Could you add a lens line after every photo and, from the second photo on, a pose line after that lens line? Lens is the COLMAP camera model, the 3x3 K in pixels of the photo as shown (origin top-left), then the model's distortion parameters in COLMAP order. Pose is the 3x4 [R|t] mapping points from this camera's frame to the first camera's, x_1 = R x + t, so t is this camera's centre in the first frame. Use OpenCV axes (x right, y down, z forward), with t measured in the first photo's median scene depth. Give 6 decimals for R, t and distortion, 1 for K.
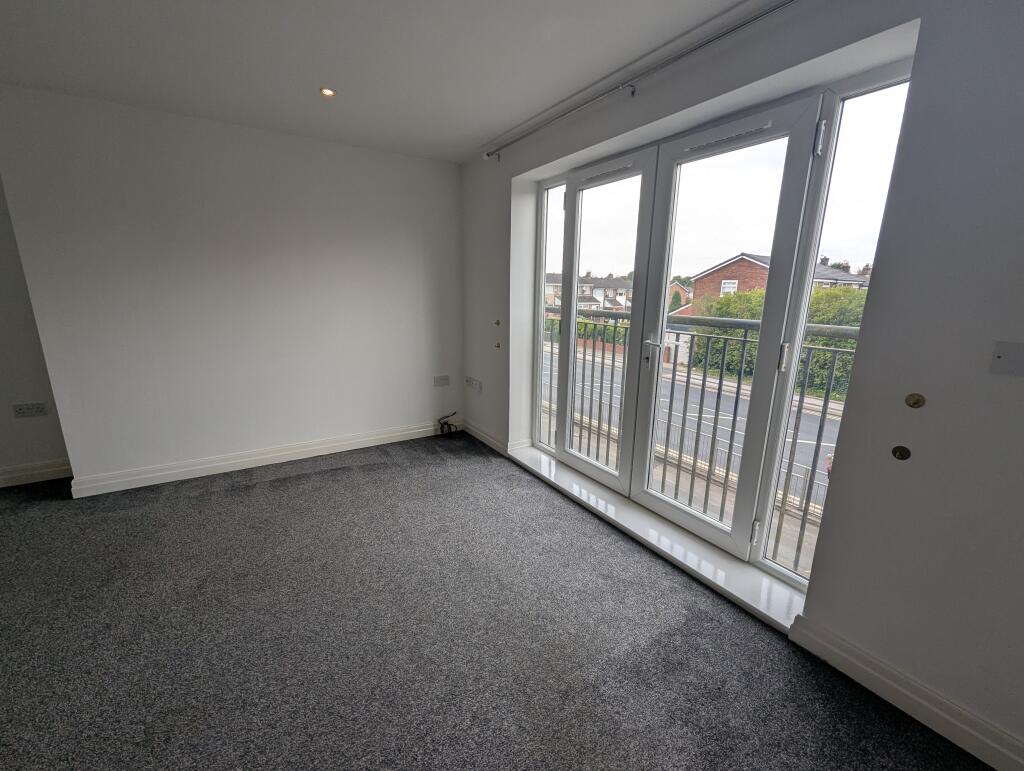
lens RADIAL K [[433.0, 0, 518.7], [0, 433.0, 388.3], [0, 0, 1]] dist [-0.001409, -0.000050]
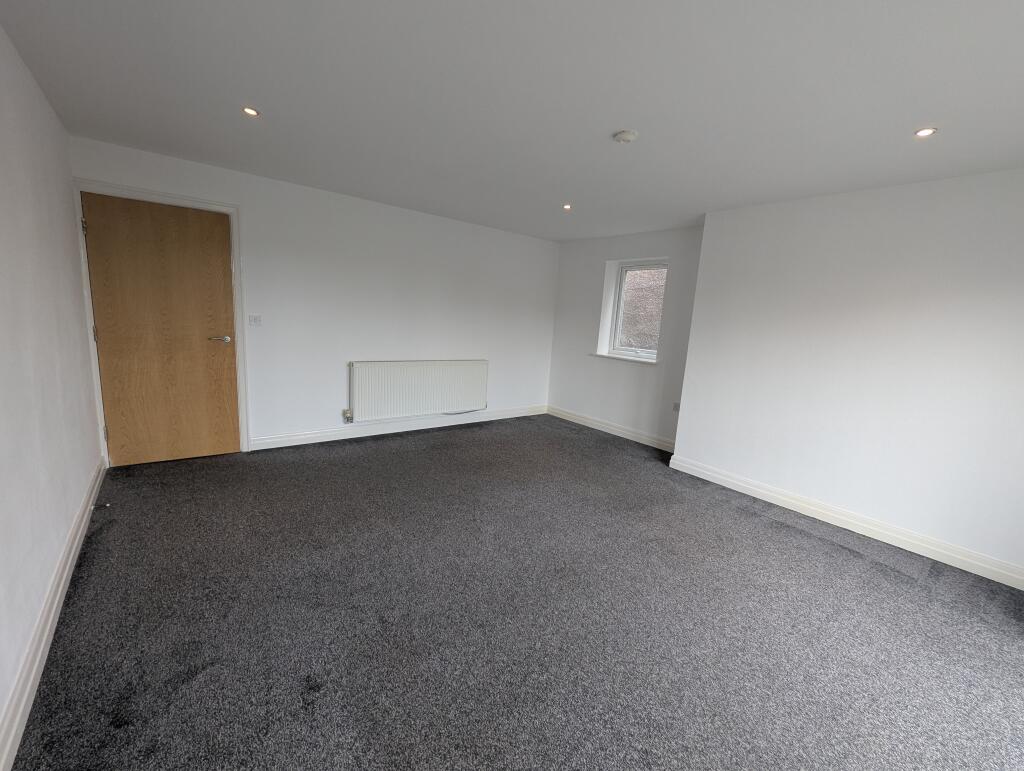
lens RADIAL K [[433.0, 0, 516.3], [0, 433.0, 385.6], [0, 0, 1]] dist [-0.001409, -0.000050]
pose [[0.097799, 0.152535, -0.983447, 0.377919], [-0.287280, 0.950445, 0.118847, -0.045683], [0.952841, 0.270901, 0.136773, 0.174433]]
